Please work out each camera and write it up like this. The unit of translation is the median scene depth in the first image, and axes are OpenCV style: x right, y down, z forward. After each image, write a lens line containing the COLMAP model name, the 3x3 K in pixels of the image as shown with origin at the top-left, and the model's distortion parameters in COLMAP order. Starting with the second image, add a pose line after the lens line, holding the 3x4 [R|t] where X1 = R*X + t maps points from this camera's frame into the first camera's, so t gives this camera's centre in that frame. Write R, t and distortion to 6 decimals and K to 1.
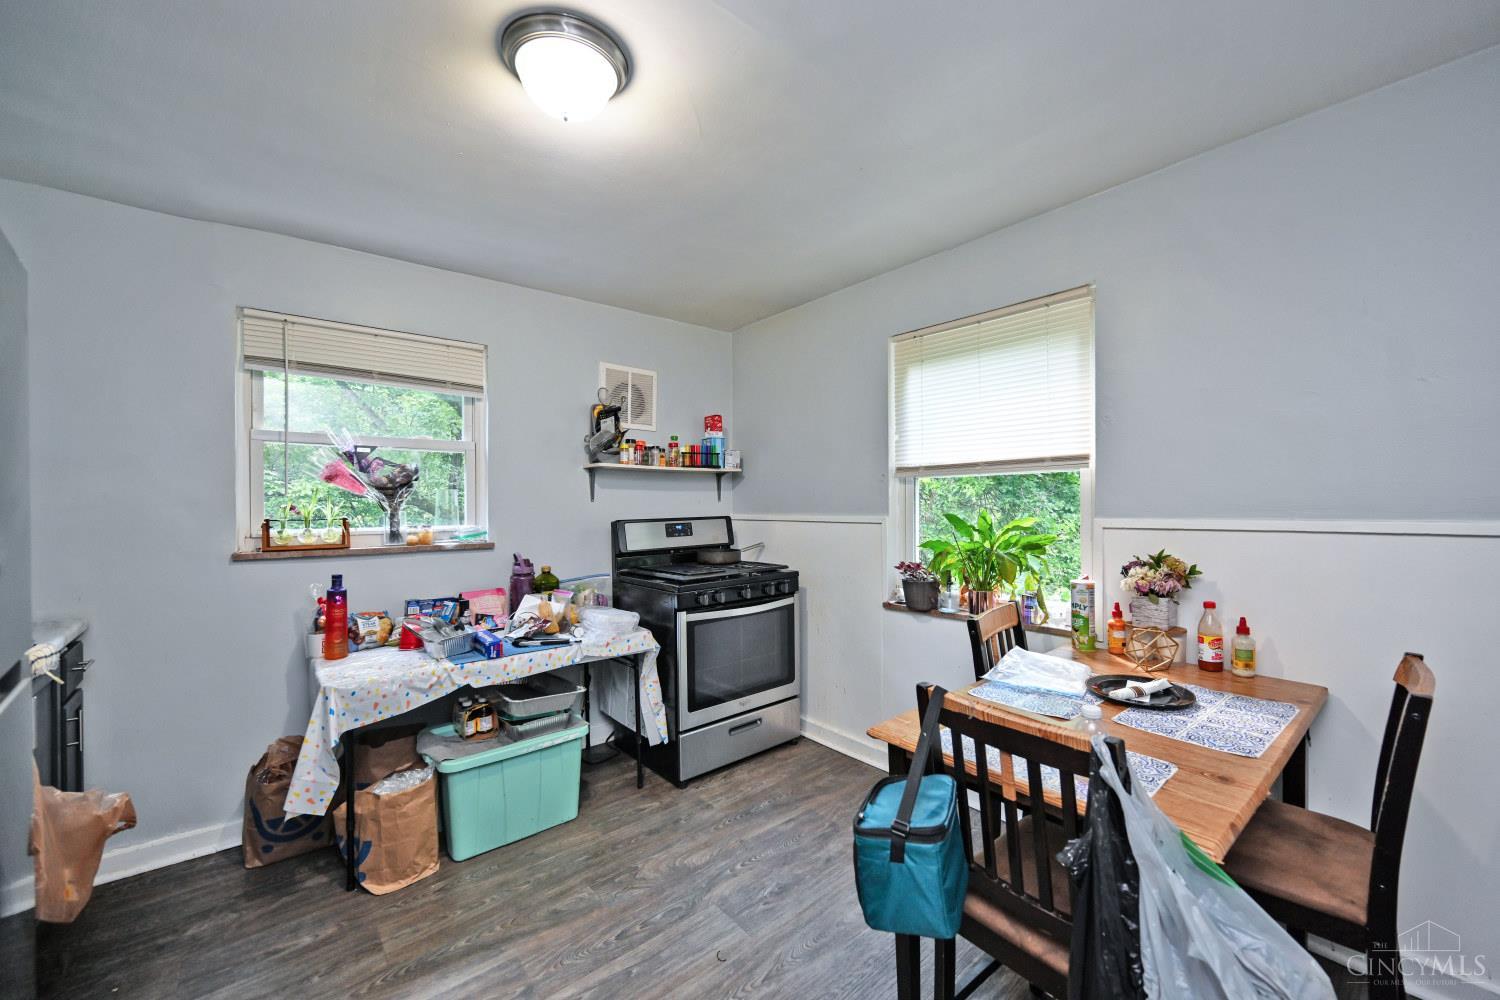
lens RADIAL K [[592.6, 0, 750.0], [0, 592.6, 500.0], [0, 0, 1]] dist [-0.000399, -0.000026]
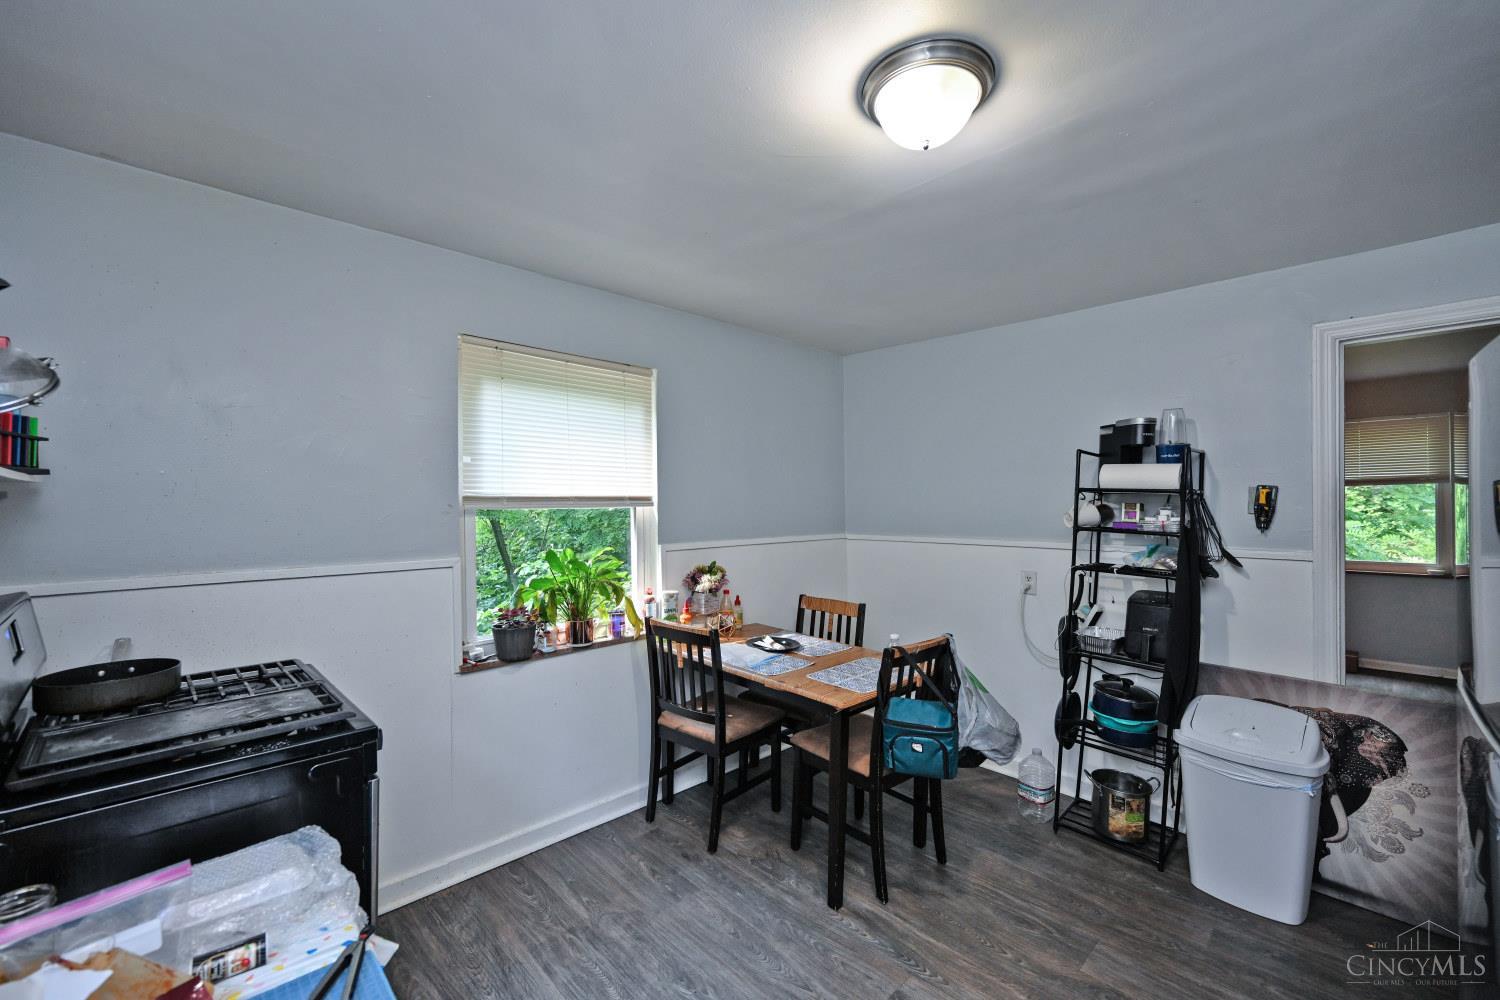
lens RADIAL K [[618.9, 0, 750.0], [0, 618.9, 500.0], [0, 0, 1]] dist [-0.003128, -0.000146]
pose [[-0.077954, 0.016336, 0.996823, -0.661862], [0.003985, 0.999863, -0.016074, -0.037166], [-0.996949, 0.002719, -0.078008, 0.715005]]
